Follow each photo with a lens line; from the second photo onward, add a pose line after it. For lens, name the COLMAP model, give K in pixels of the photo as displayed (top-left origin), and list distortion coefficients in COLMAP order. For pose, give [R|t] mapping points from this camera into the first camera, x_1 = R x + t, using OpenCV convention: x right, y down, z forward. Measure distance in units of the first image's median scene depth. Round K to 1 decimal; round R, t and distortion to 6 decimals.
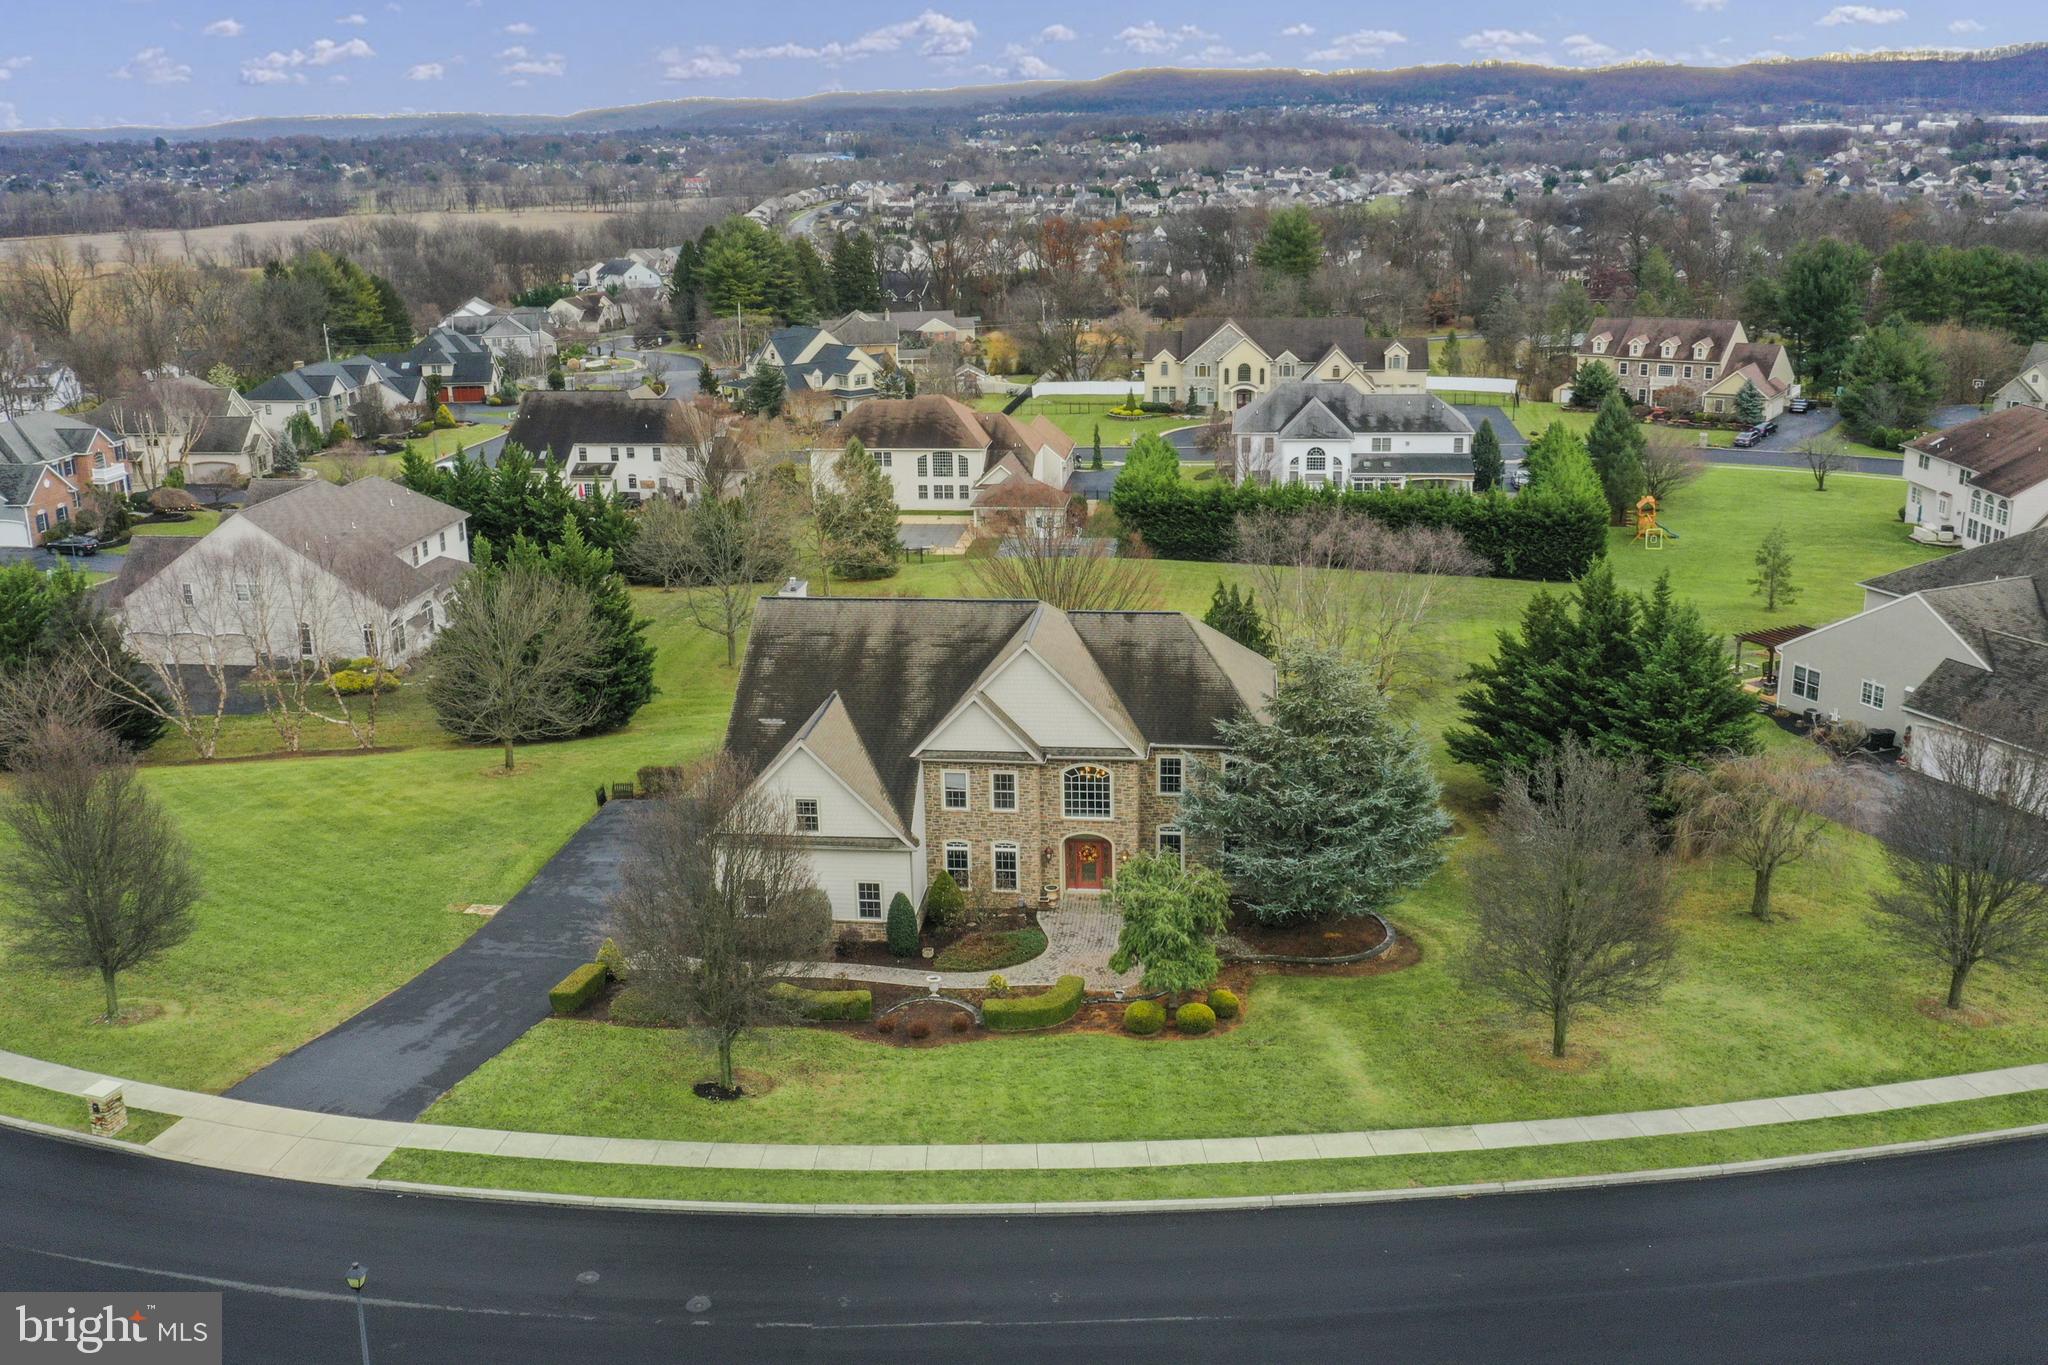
lens RADIAL K [[1859.3, 0, 966.2], [0, 1859.3, 649.3], [0, 0, 1]] dist [0.009666, 0.009835]
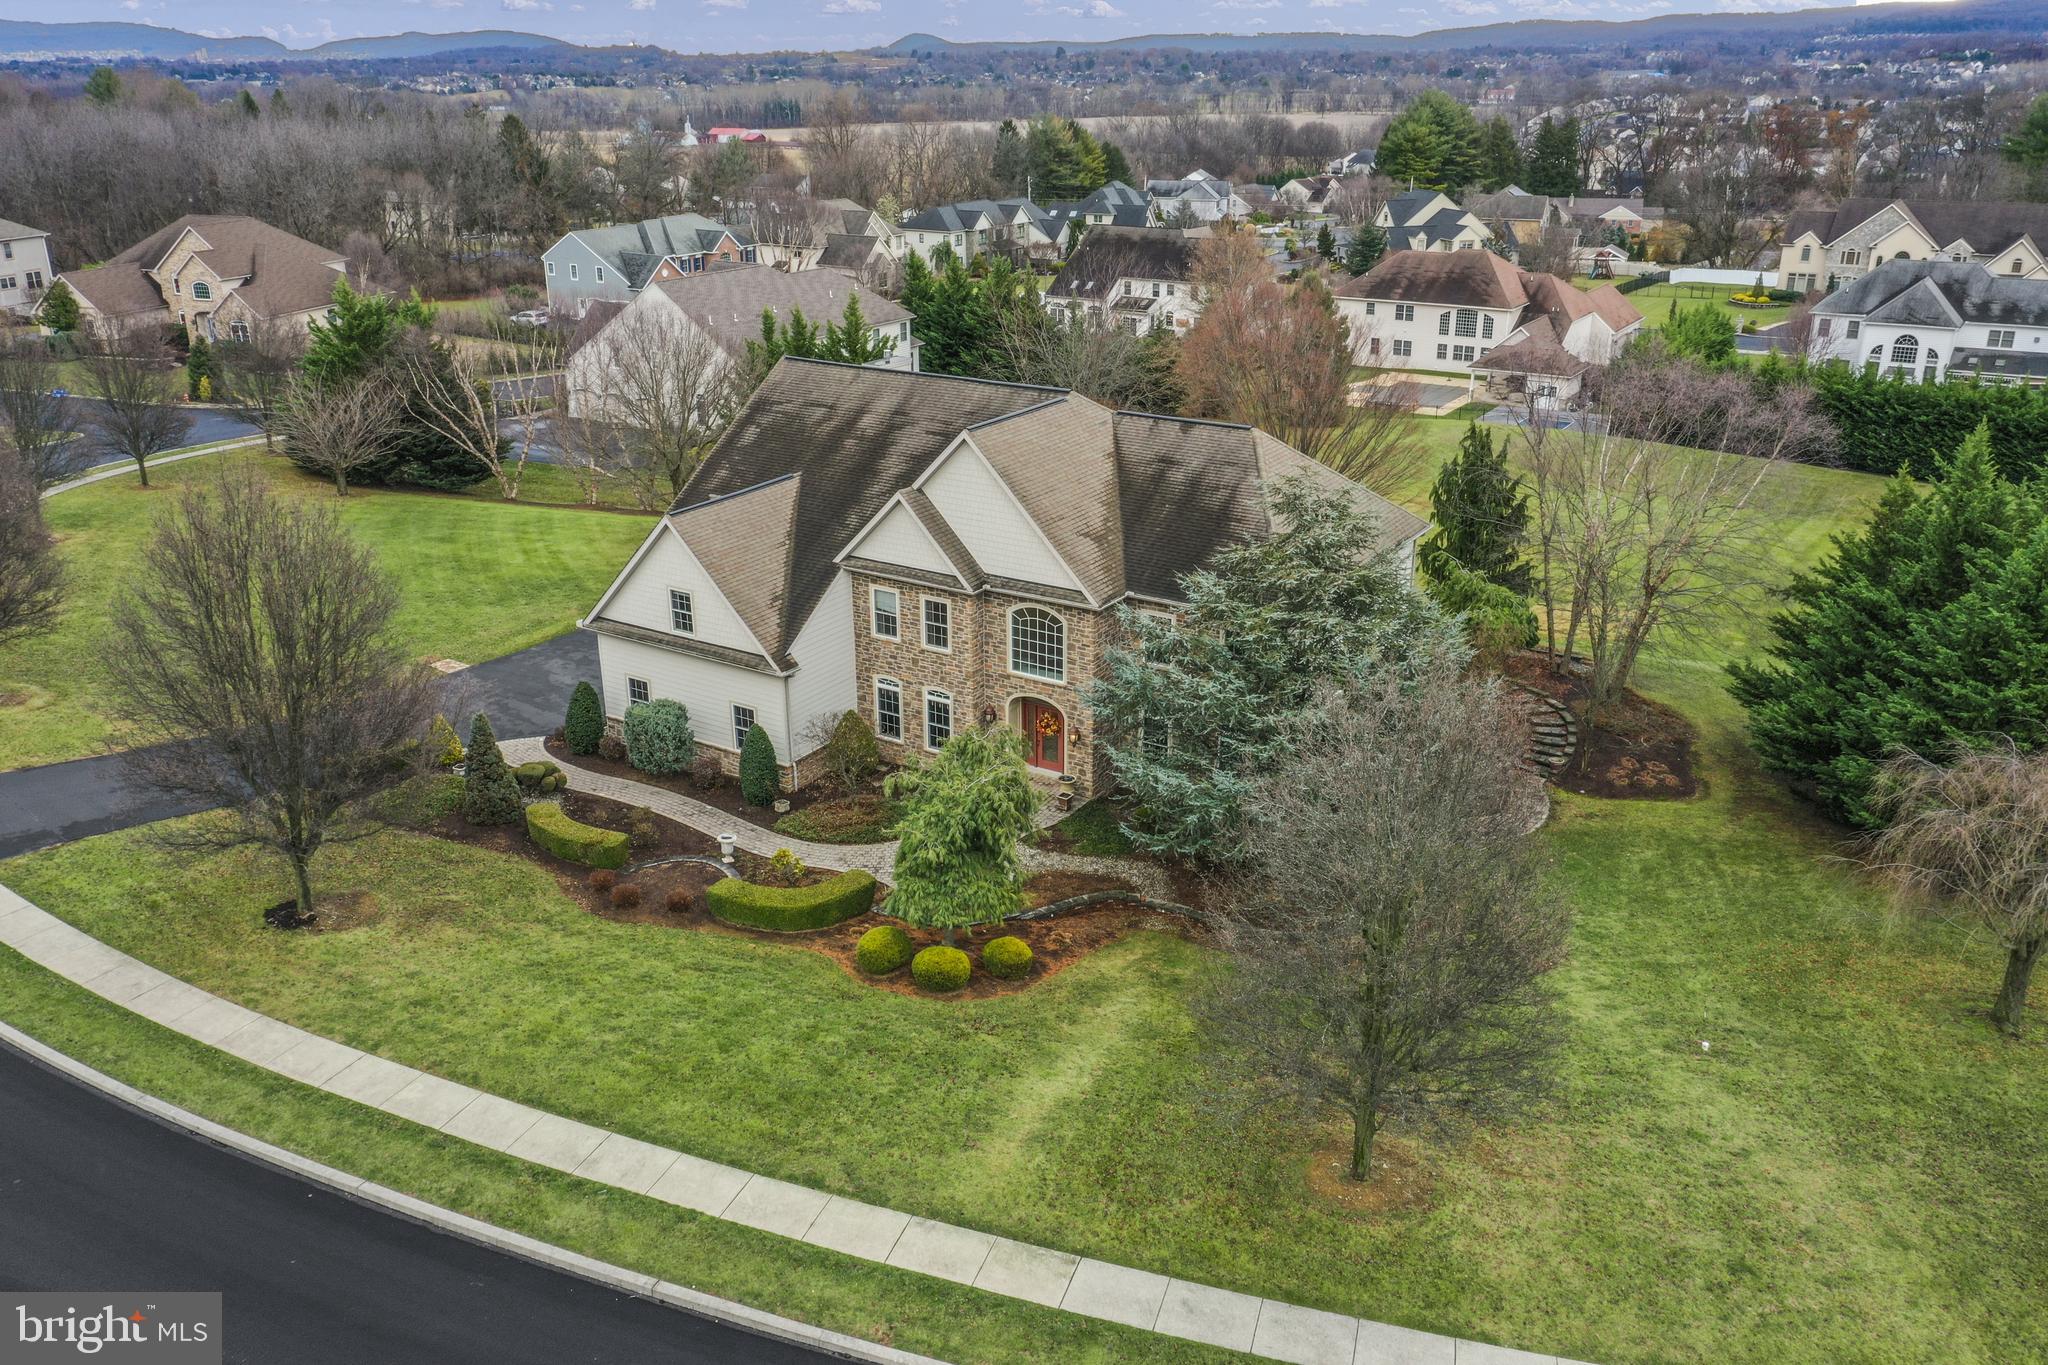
lens RADIAL K [[1605.1, 0, 1024.0], [0, 1605.1, 682.5], [0, 0, 1]] dist [-0.006673, 0.038994]
pose [[0.910268, 0.167701, -0.378534, 0.295928], [-0.127835, 0.983463, 0.128293, 0.009421], [0.393789, -0.068391, 0.916653, 0.381386]]
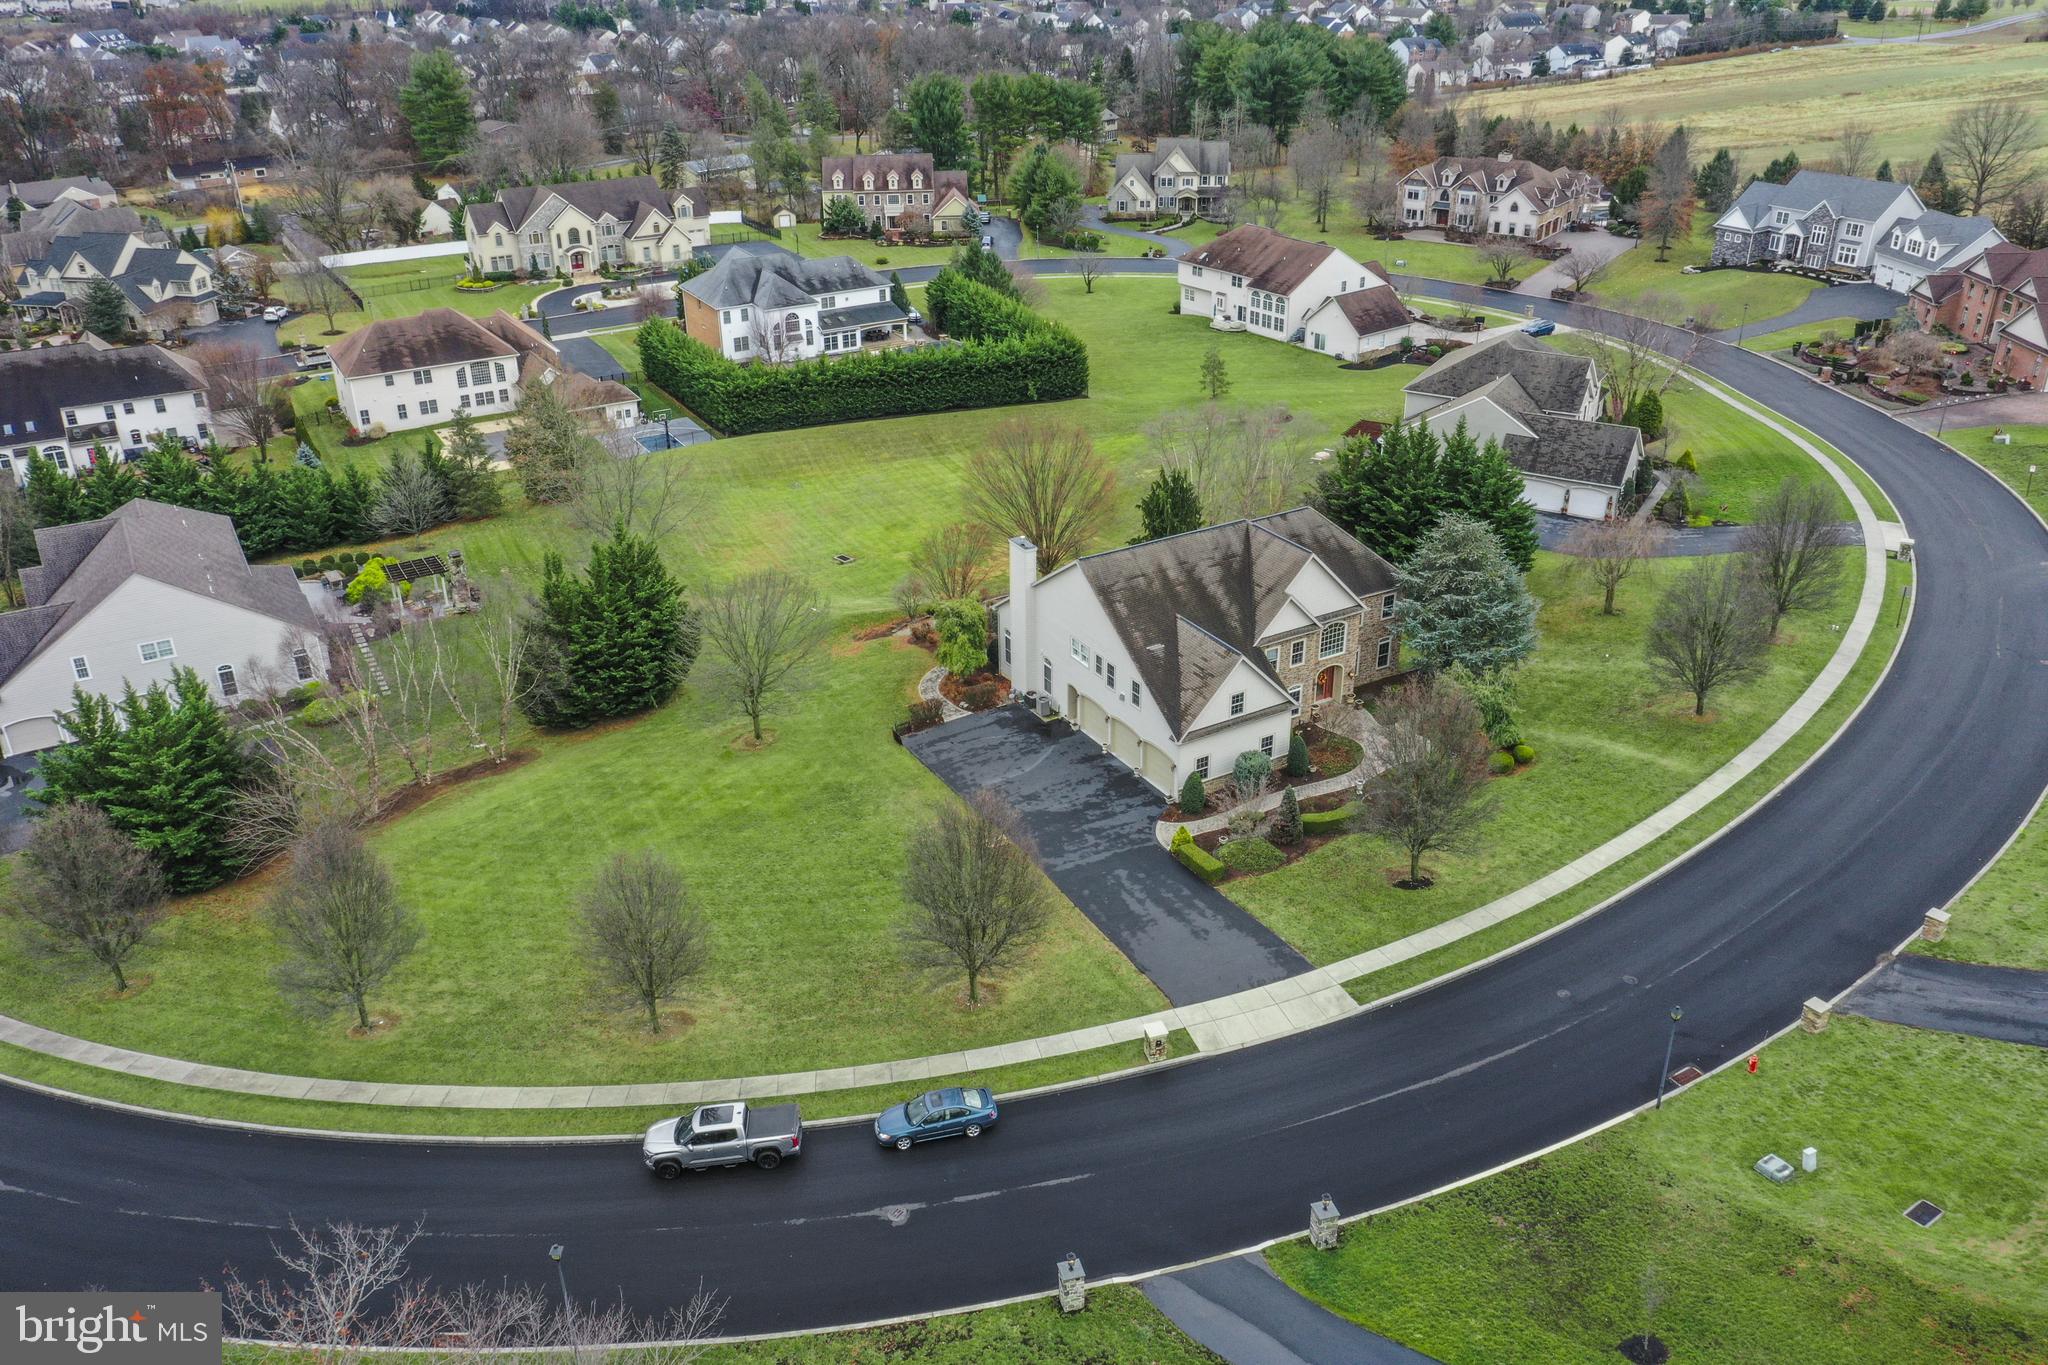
lens RADIAL K [[1608.9, 0, 1024.0], [0, 1608.9, 682.5], [0, 0, 1]] dist [-0.002443, 0.004561]
pose [[0.779276, -0.266172, 0.567346, -0.850166], [0.159785, 0.959788, 0.230815, -0.223996], [-0.605968, -0.089215, 0.790471, 0.102764]]
